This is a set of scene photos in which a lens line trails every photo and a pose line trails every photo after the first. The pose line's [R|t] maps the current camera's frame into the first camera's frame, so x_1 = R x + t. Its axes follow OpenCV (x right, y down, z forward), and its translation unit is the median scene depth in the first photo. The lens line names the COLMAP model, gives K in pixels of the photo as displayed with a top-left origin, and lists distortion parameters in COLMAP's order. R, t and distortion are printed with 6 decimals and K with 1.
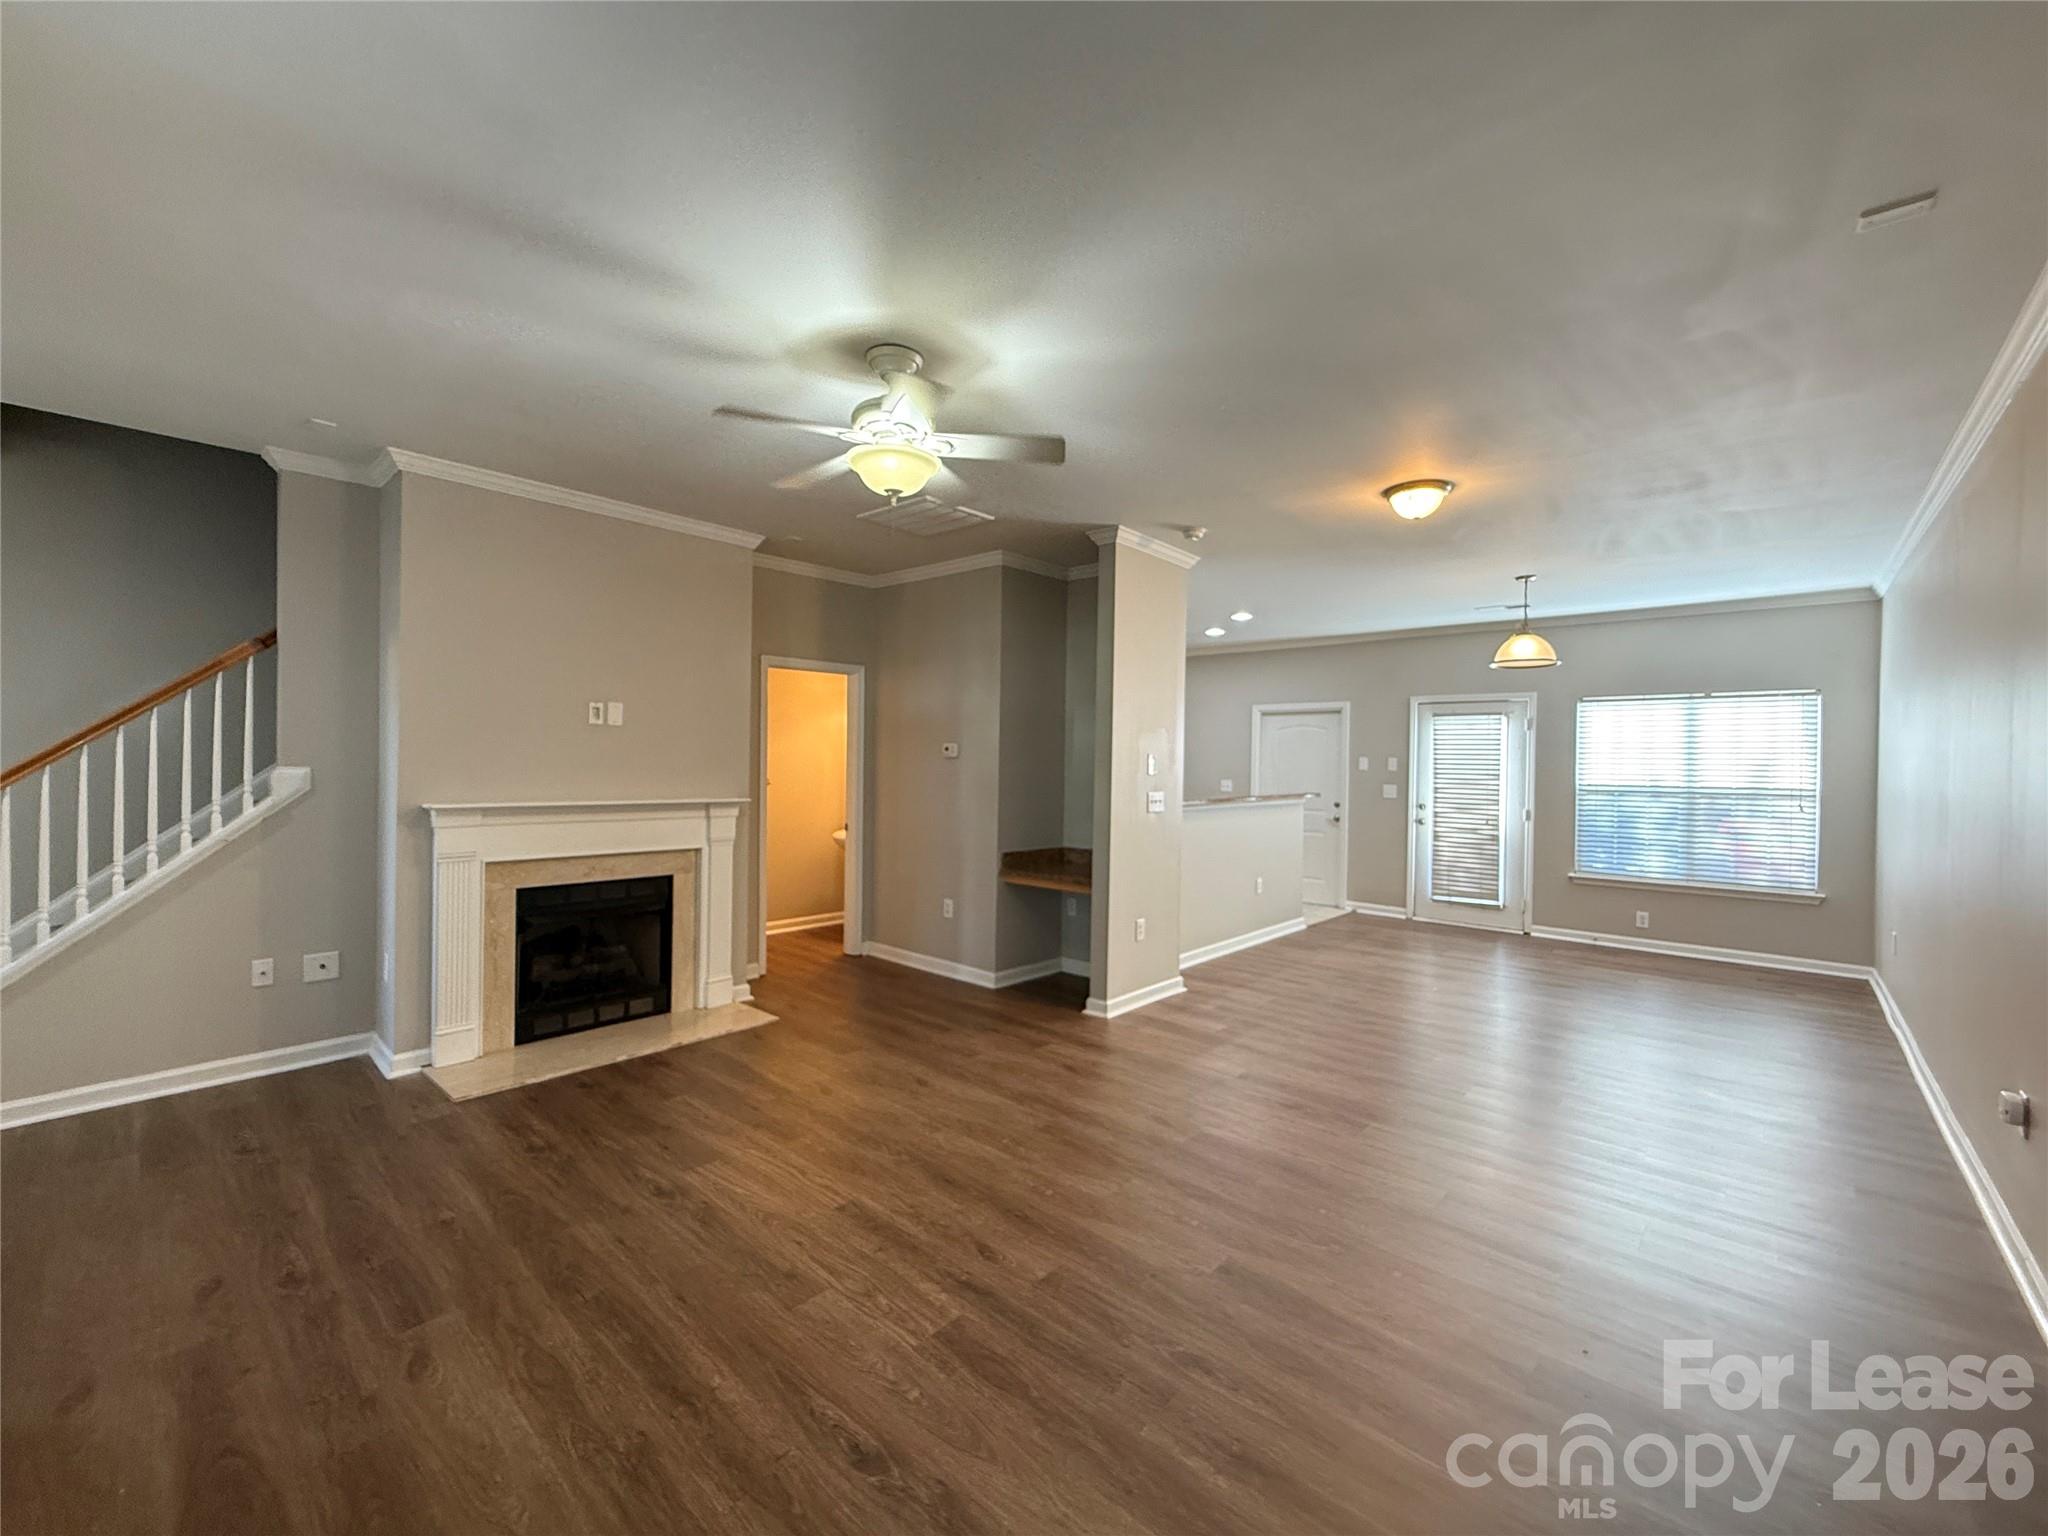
lens RADIAL K [[826.4, 0, 1020.8], [0, 826.4, 767.2], [0, 0, 1]] dist [-0.001775, 0.000770]
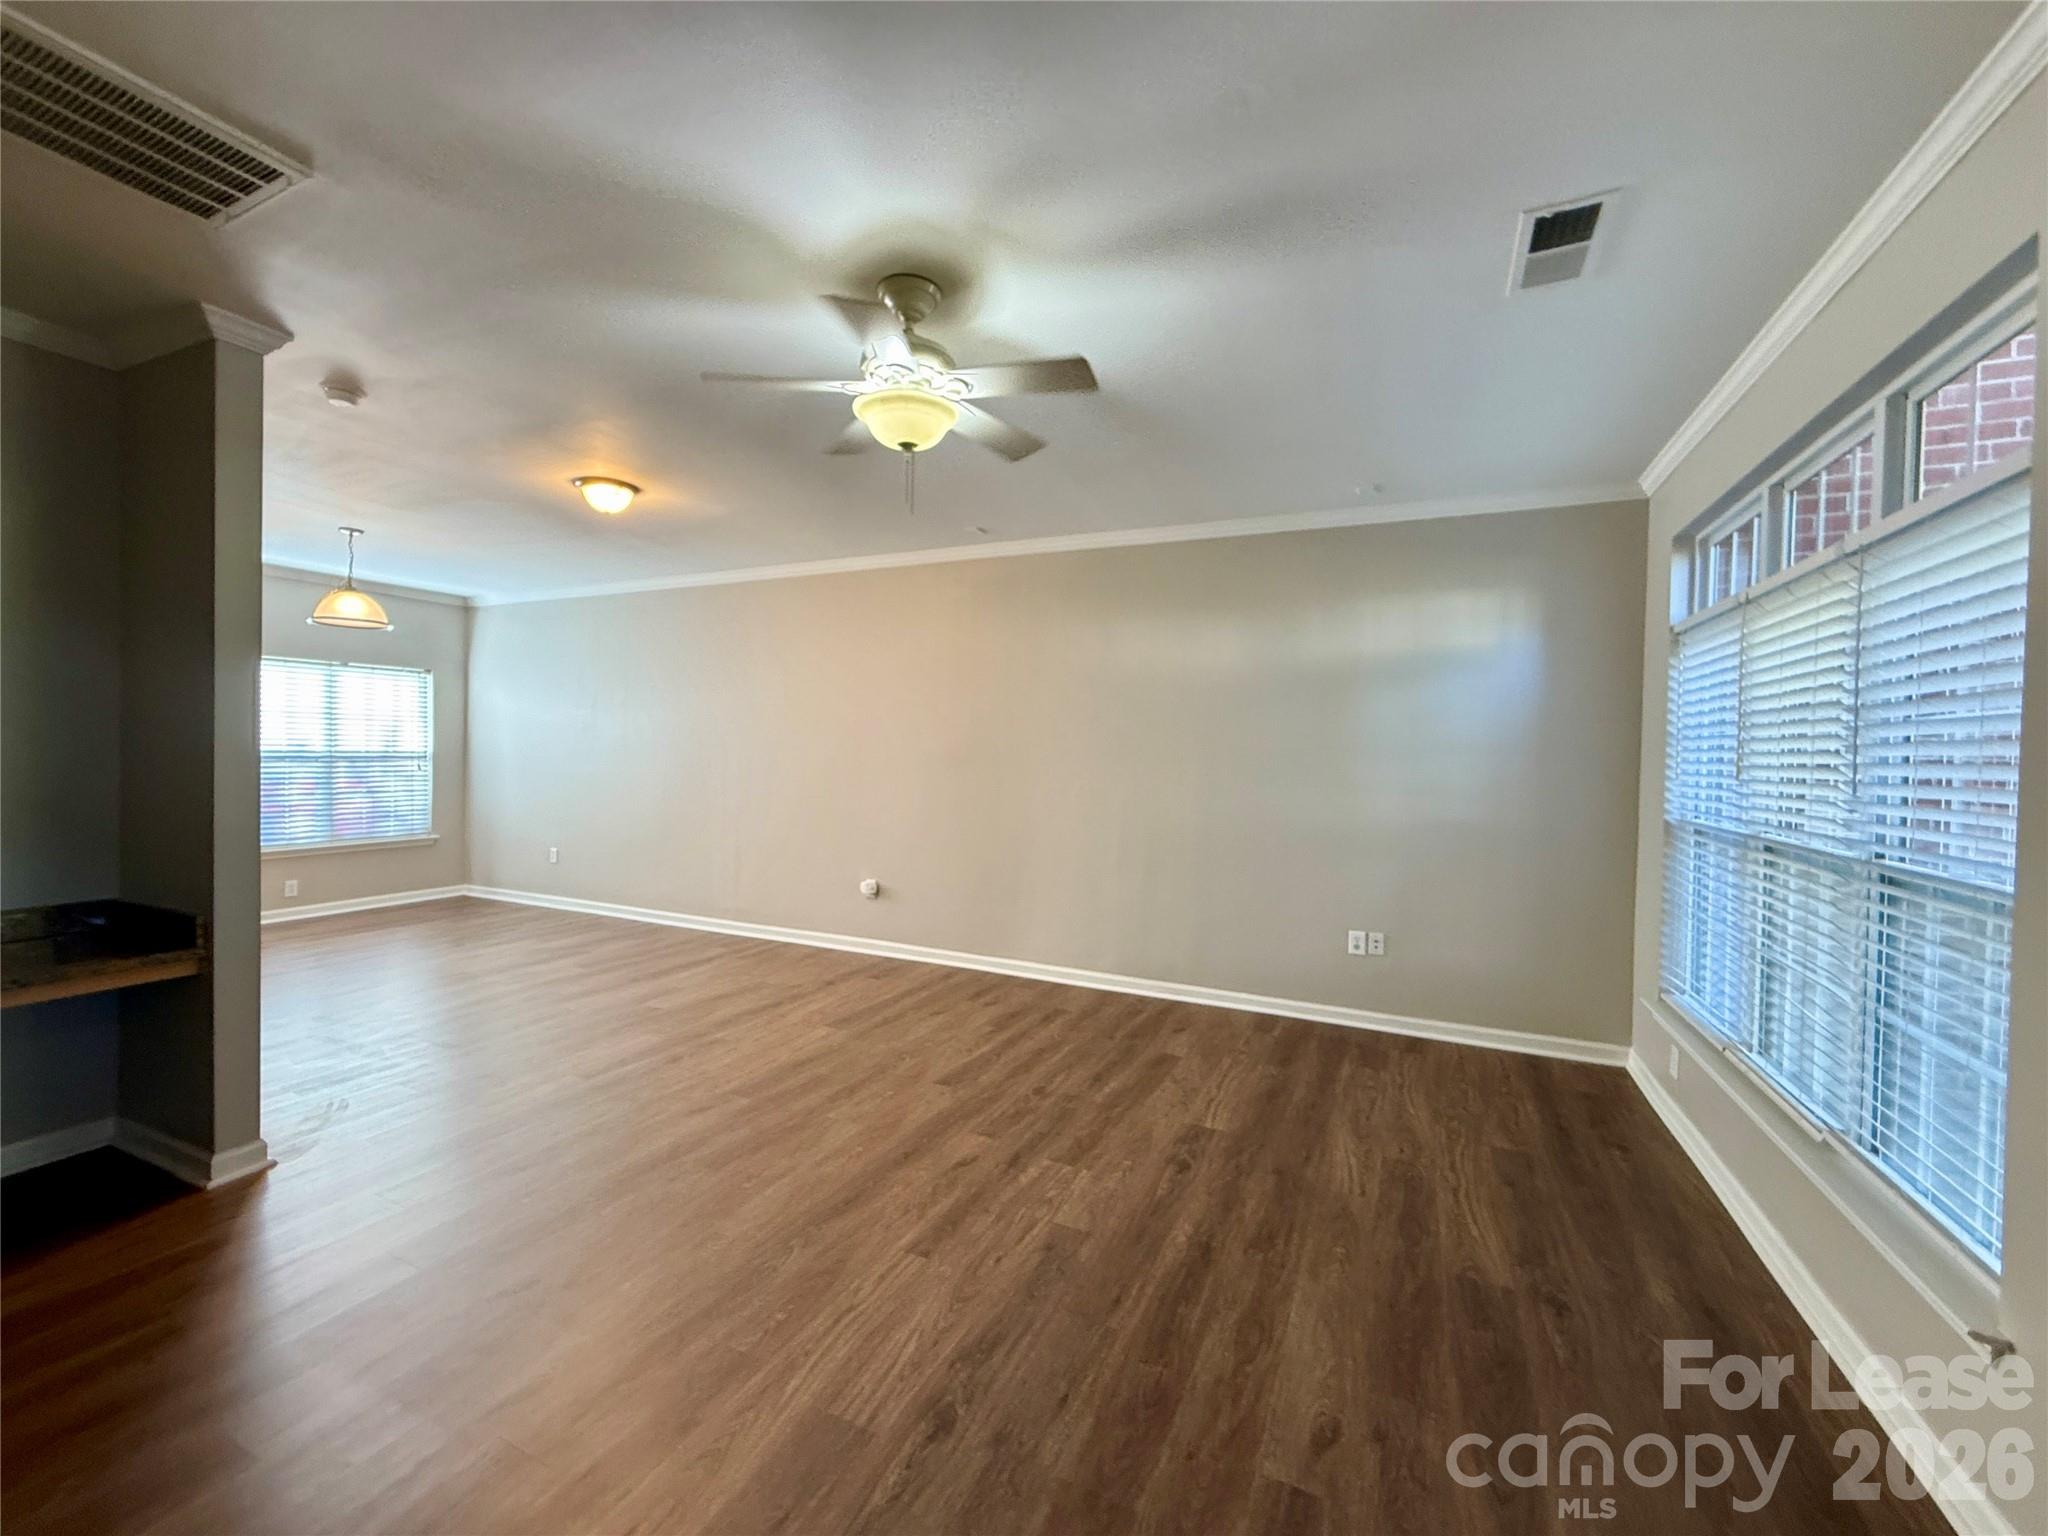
lens RADIAL K [[826.4, 0, 1020.8], [0, 826.4, 757.1], [0, 0, 1]] dist [-0.001775, 0.000770]
pose [[-0.284824, -0.029631, 0.958122, -0.468866], [-0.015459, 0.999534, 0.026317, -0.010470], [-0.958455, -0.007315, -0.285150, 0.502532]]
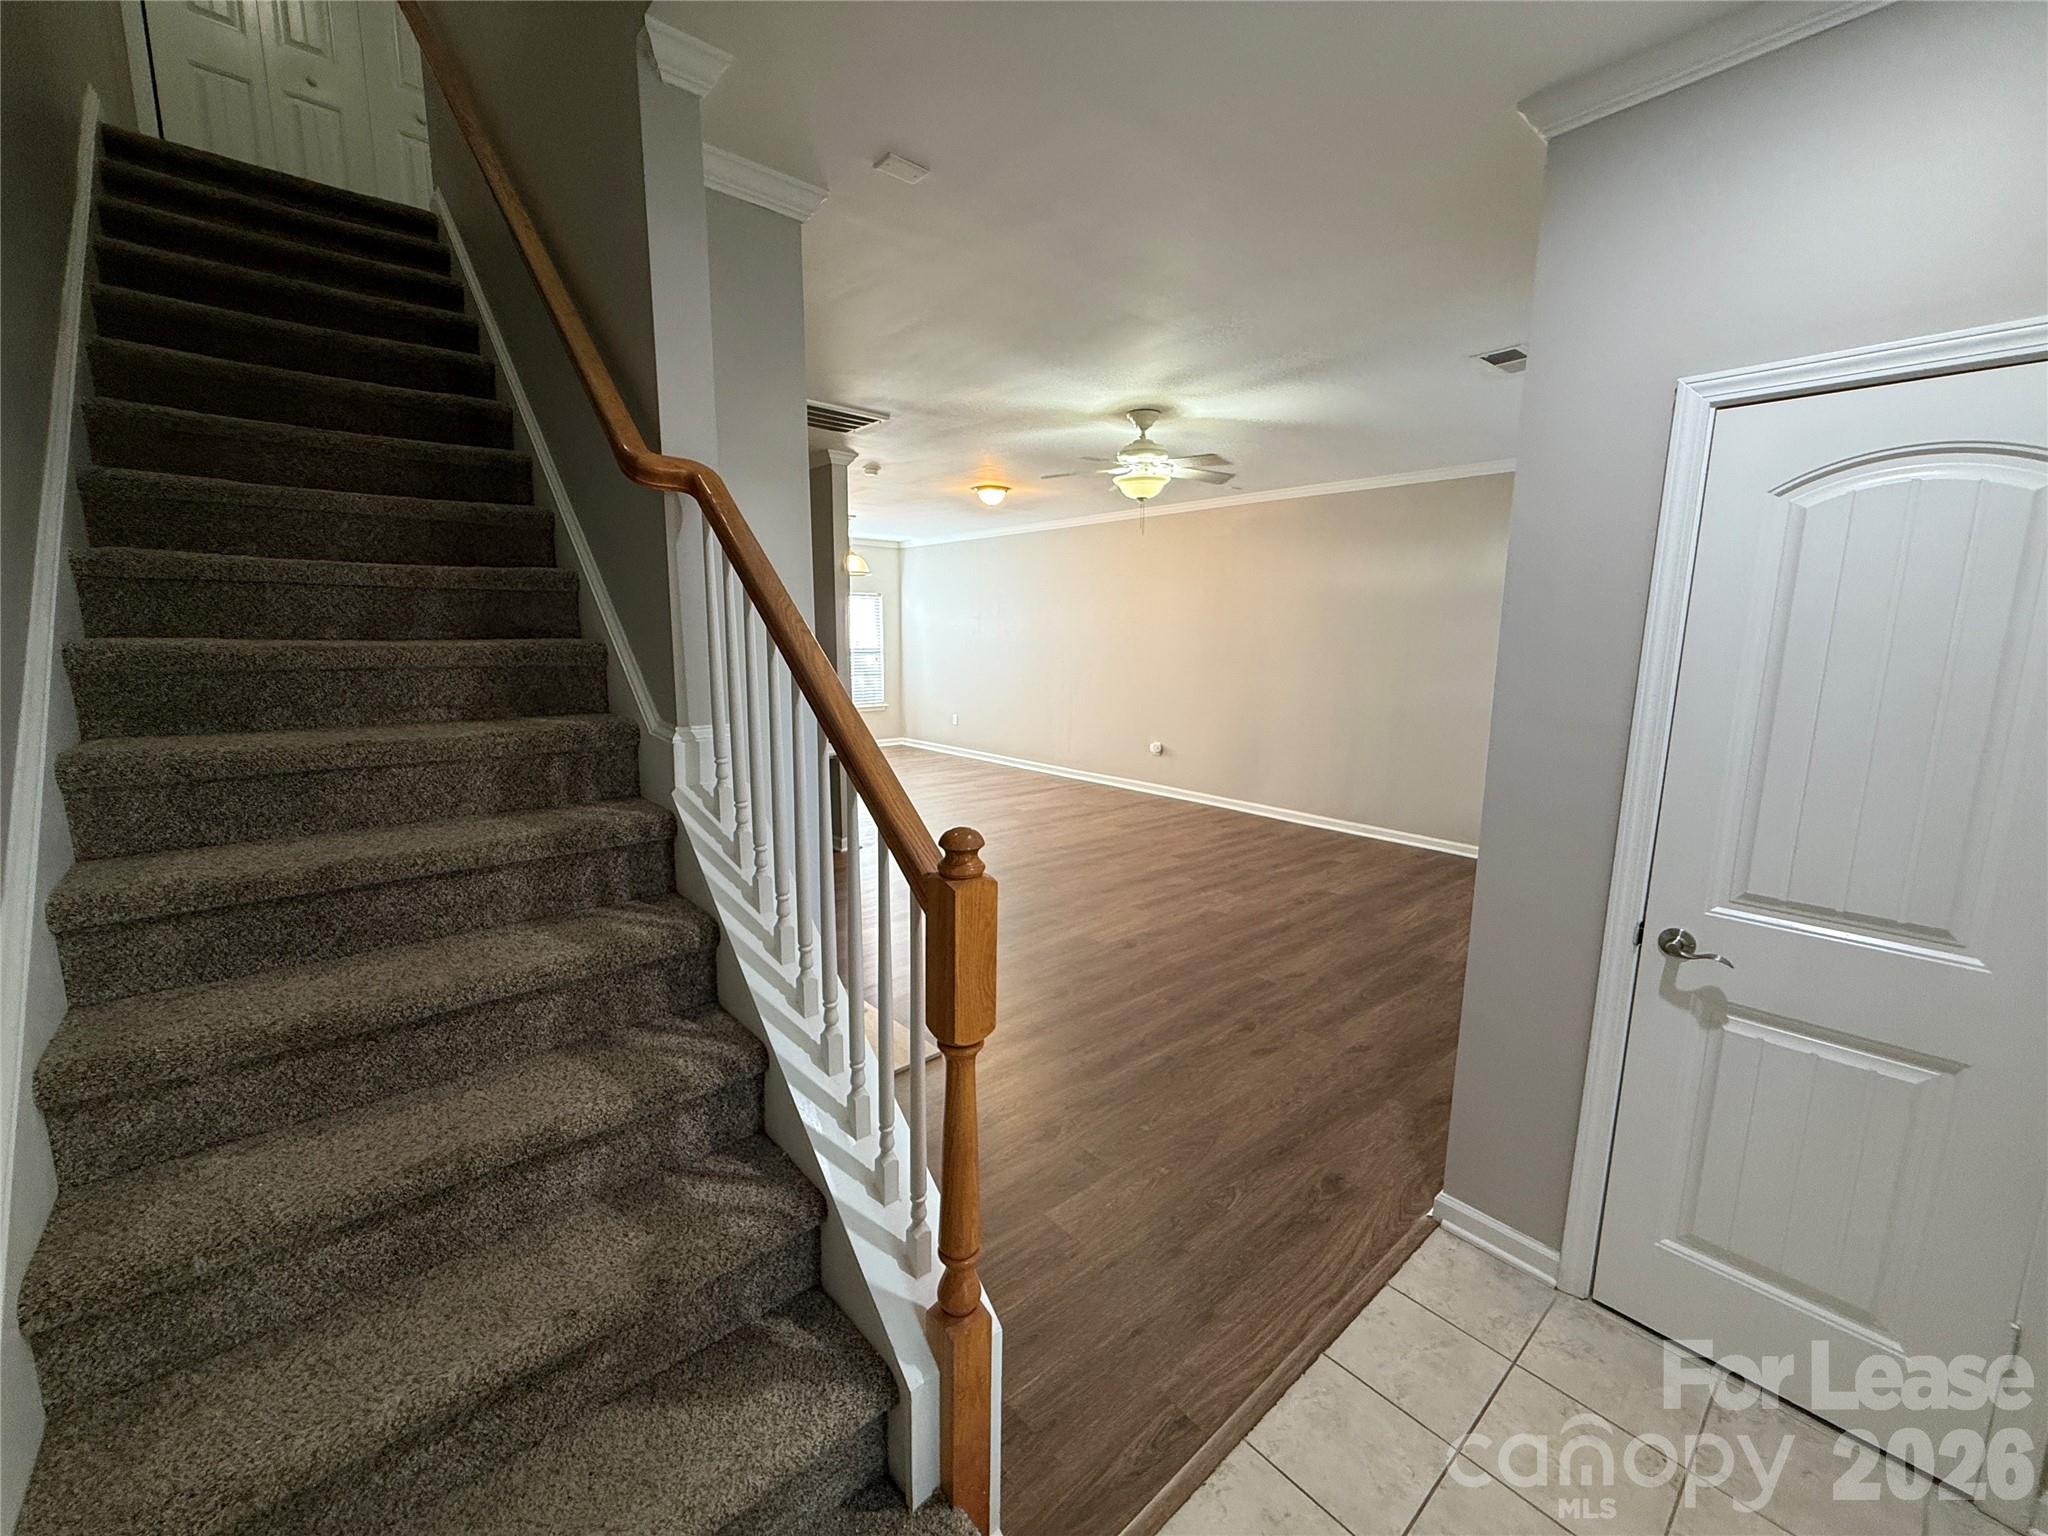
lens RADIAL K [[826.4, 0, 1015.9], [0, 826.4, 751.7], [0, 0, 1]] dist [-0.001775, 0.000770]
pose [[0.127638, -0.159097, 0.978977, -0.859332], [-0.000365, 0.987043, 0.160455, -0.043227], [-0.991821, -0.020837, 0.125926, 0.456115]]
